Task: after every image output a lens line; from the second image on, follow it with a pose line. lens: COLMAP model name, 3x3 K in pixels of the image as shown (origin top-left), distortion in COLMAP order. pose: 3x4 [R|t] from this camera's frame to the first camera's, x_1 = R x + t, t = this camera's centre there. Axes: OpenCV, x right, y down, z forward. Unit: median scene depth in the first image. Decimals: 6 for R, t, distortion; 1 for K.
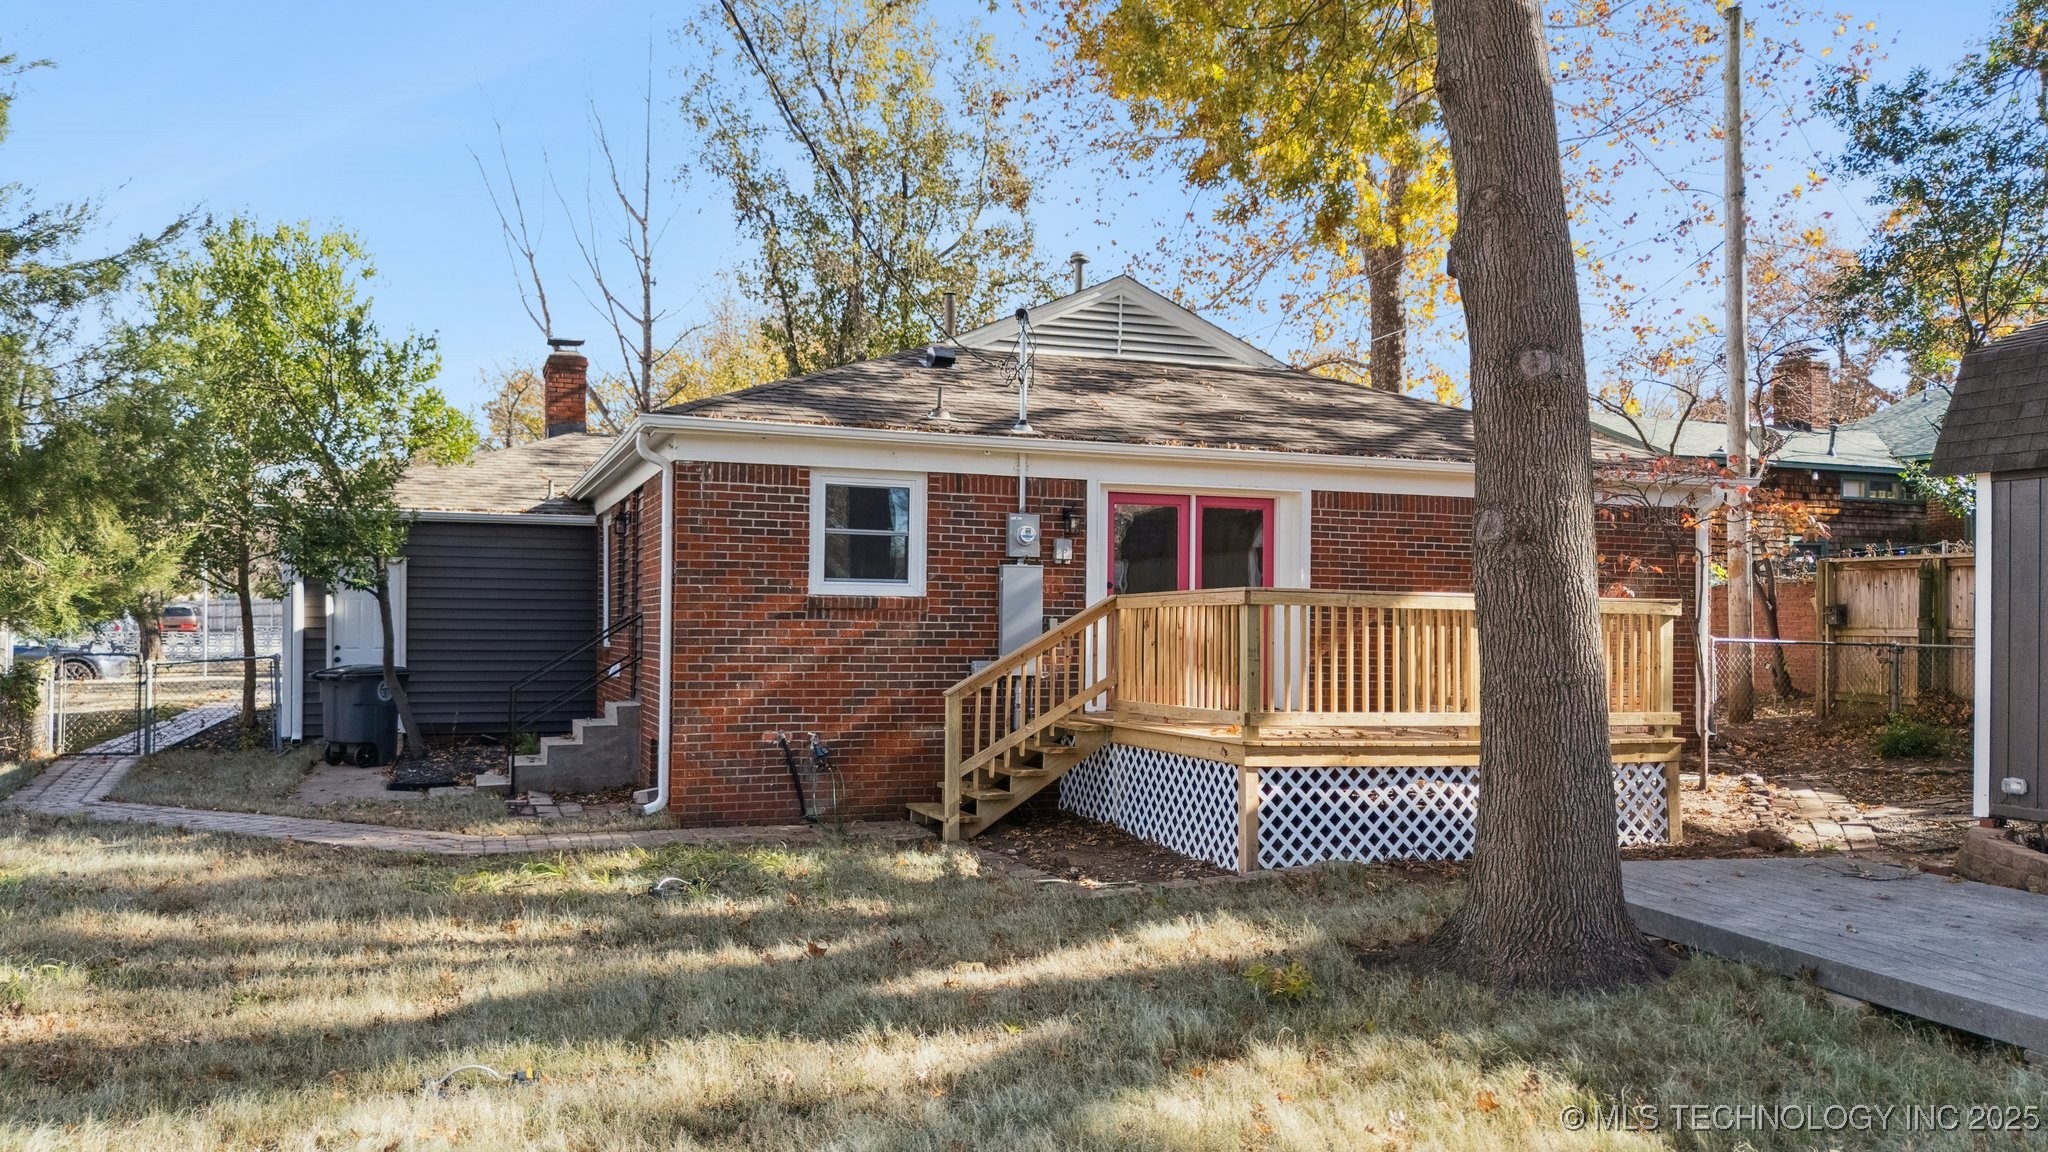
lens RADIAL K [[1503.7, 0, 1024.0], [0, 1503.7, 576.0], [0, 0, 1]] dist [0.086636, -0.110147]
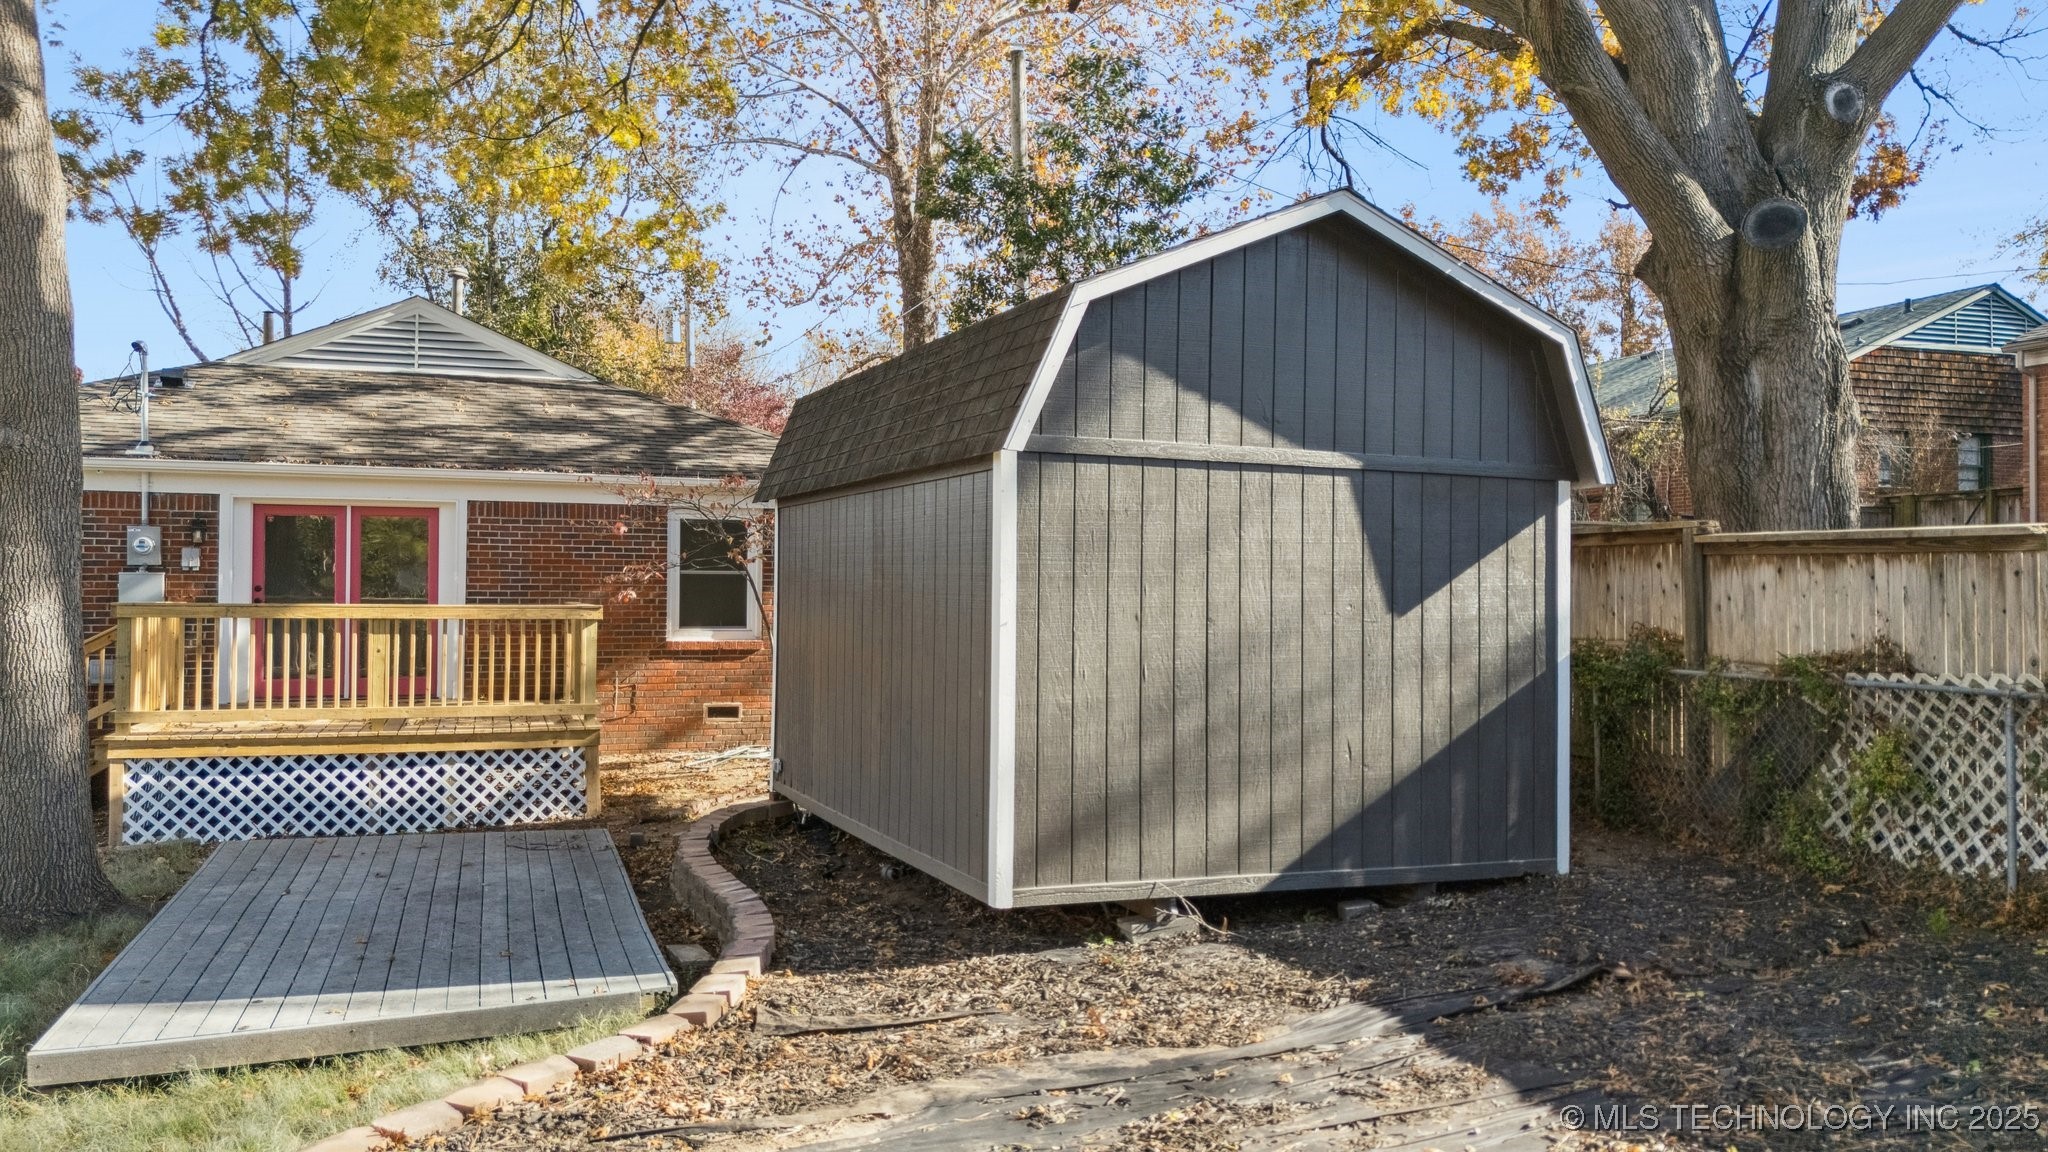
lens RADIAL K [[1485.3, 0, 1024.0], [0, 1485.3, 576.0], [0, 0, 1]] dist [0.005139, 0.004256]
pose [[0.999213, -0.005817, 0.039235, 0.601100], [0.004905, 0.999716, 0.023301, -0.026893], [-0.039360, -0.023090, 0.998958, -0.118095]]
